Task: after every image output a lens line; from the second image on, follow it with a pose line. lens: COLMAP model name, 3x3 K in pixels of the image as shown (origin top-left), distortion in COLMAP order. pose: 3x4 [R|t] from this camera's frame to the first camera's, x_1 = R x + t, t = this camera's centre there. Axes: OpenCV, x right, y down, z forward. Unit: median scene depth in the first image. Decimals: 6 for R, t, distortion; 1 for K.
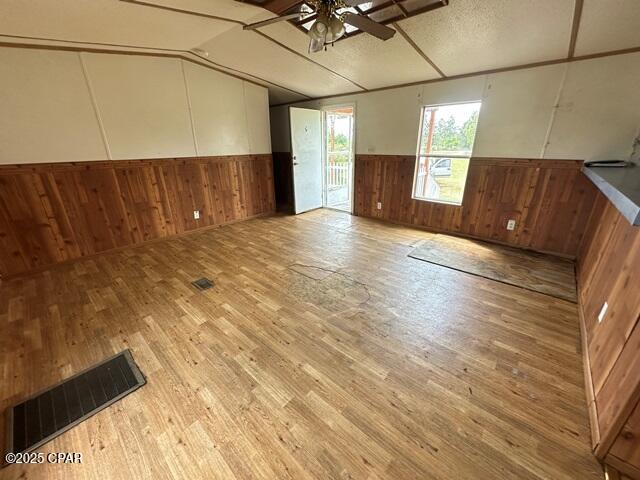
lens RADIAL K [[256.5, 0, 320.0], [0, 256.5, 240.0], [0, 0, 1]] dist [-0.002475, 0.000031]
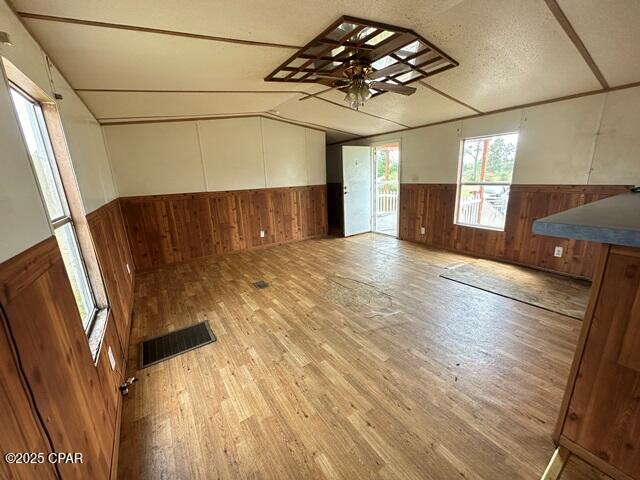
lens RADIAL K [[249.2, 0, 316.7], [0, 249.2, 239.4], [0, 0, 1]] dist [-0.001191, -0.000045]
pose [[0.969629, 0.033532, -0.242271, 0.087940], [-0.058349, 0.993670, -0.095996, 0.038562], [0.237518, 0.107216, 0.965448, -0.129399]]
